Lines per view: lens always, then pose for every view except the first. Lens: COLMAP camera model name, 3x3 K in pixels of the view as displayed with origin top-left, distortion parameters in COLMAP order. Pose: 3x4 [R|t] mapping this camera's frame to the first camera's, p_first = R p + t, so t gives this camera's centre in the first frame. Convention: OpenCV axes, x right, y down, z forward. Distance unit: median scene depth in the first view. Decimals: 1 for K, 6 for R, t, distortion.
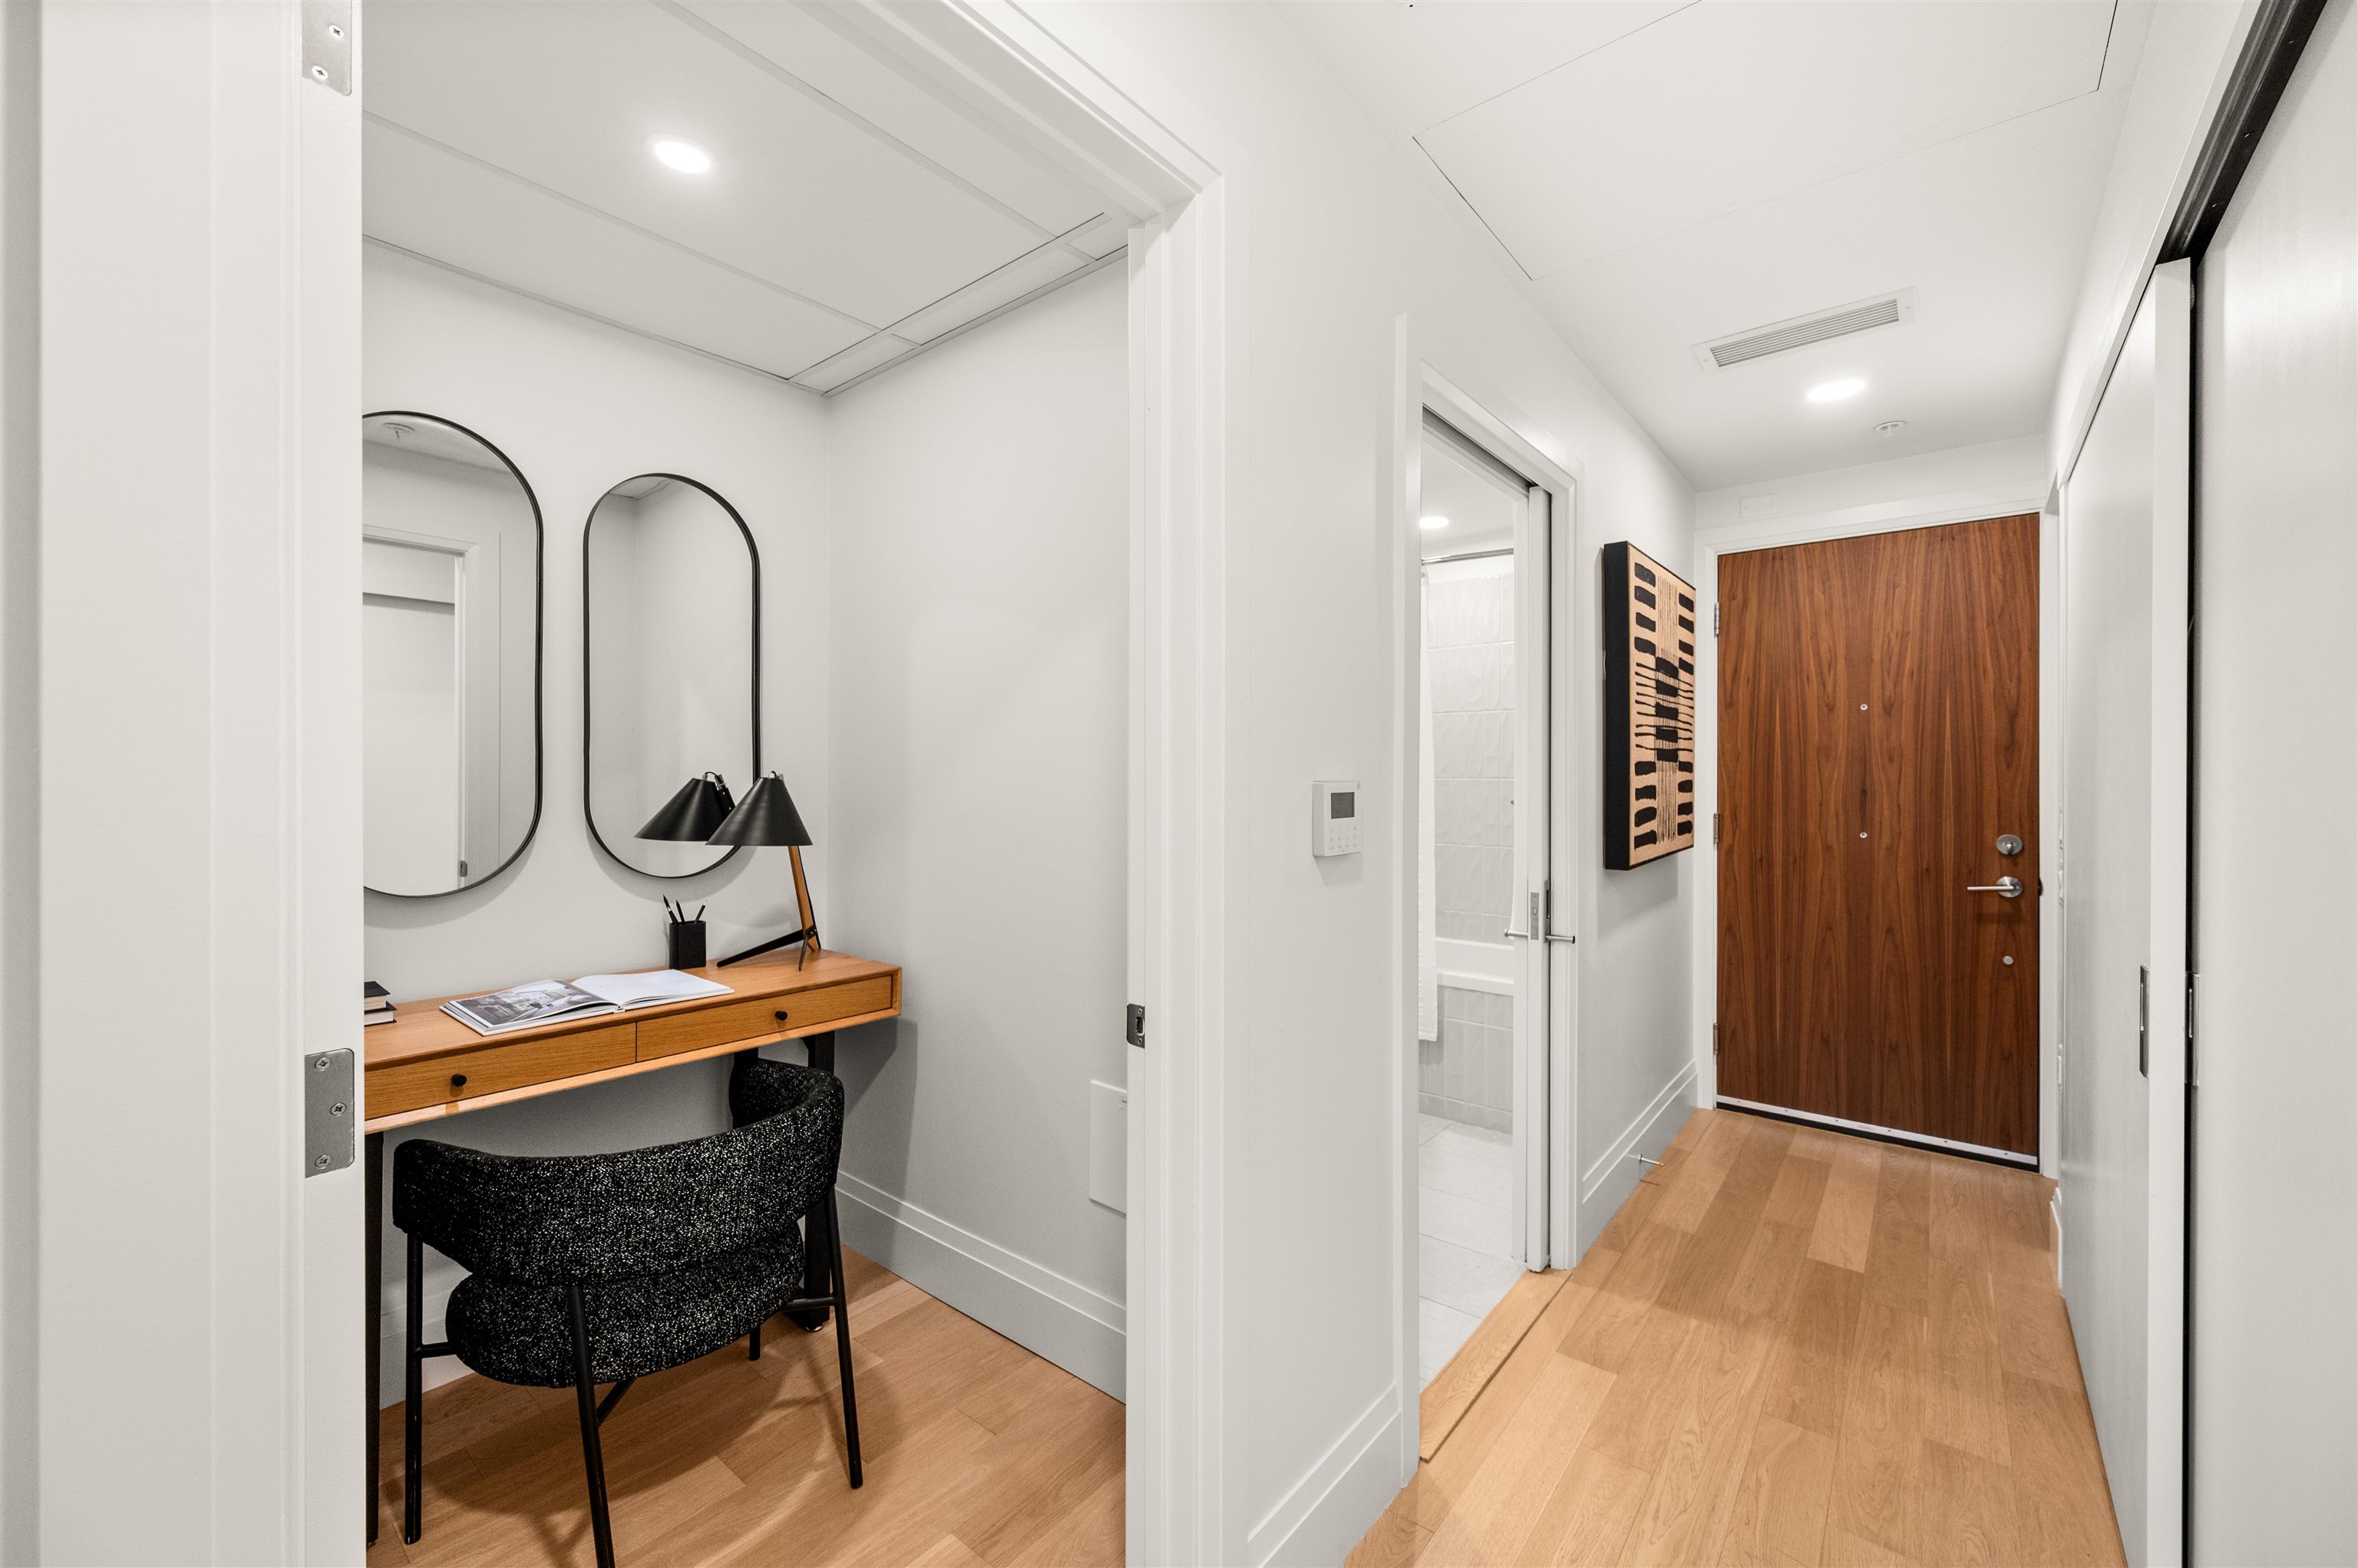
lens RADIAL K [[932.6, 0, 1176.6], [0, 932.6, 774.0], [0, 0, 1]] dist [-0.000499, 0.000143]
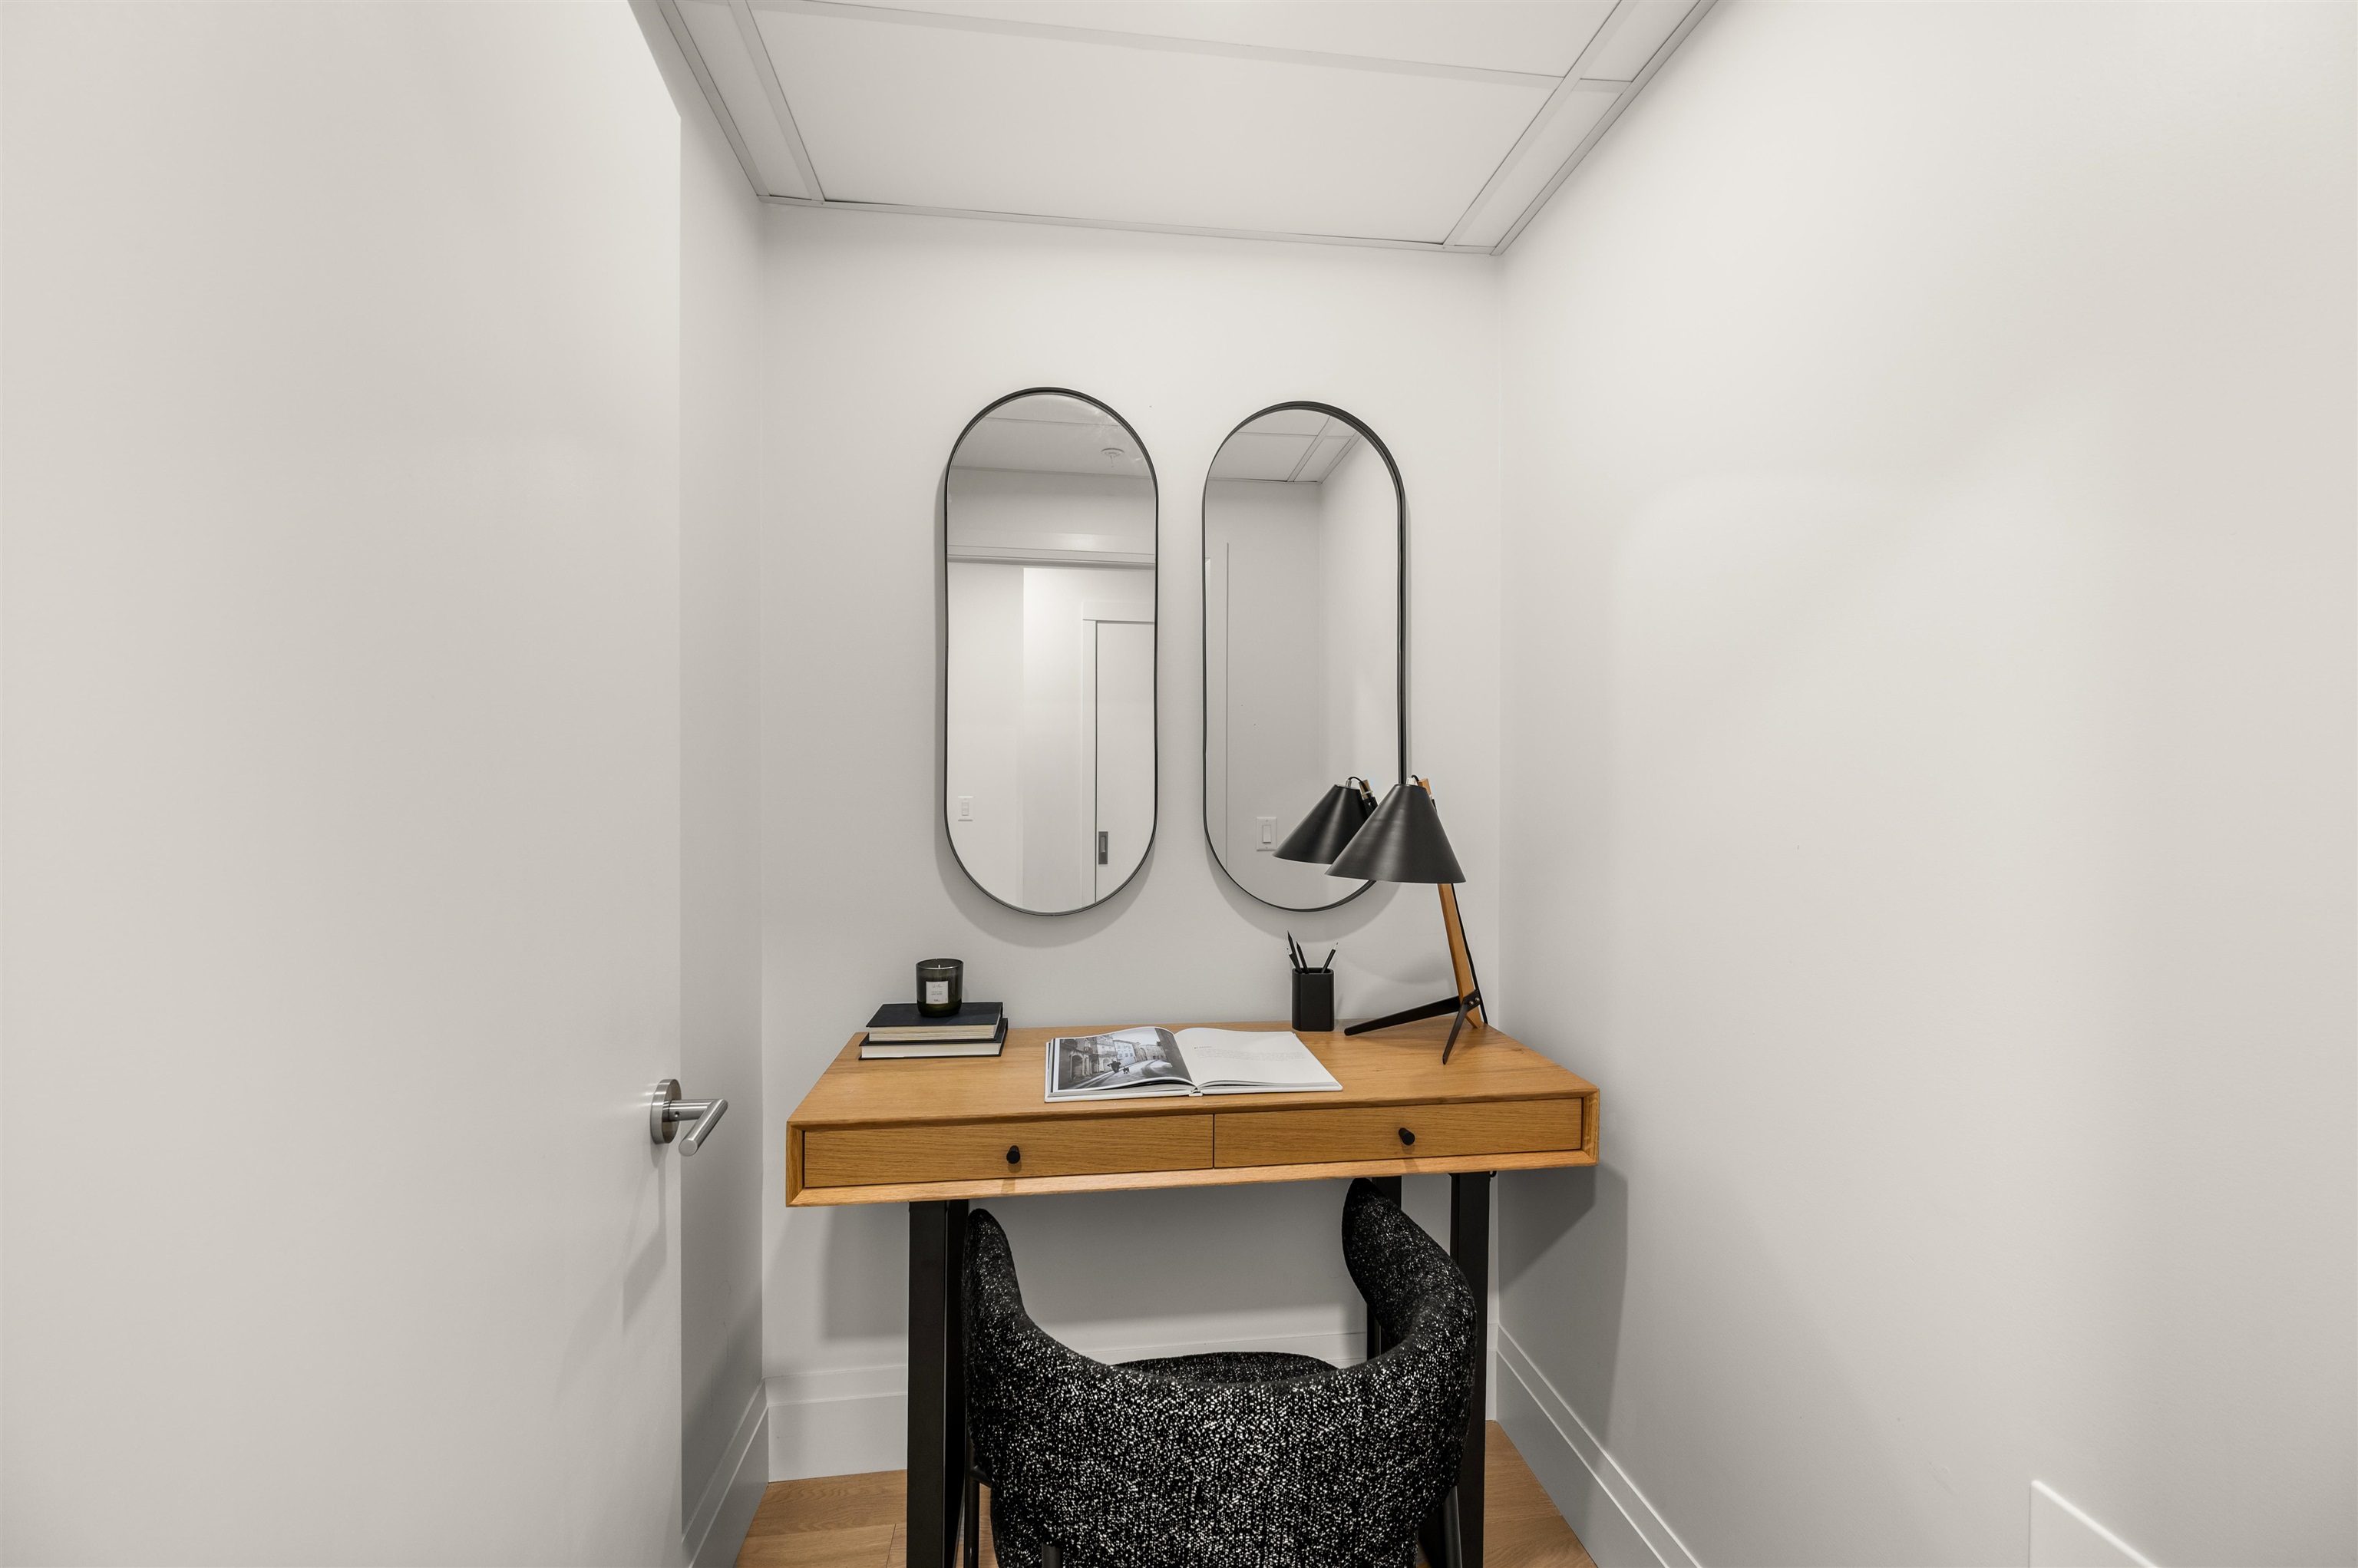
lens RADIAL K [[932.6, 0, 1176.6], [0, 932.6, 774.0], [0, 0, 1]] dist [-0.000499, 0.000143]
pose [[0.727609, -0.001861, -0.685989, -0.081408], [0.000395, 0.999997, -0.002294, -0.003568], [0.685992, 0.001398, 0.727608, 0.399436]]
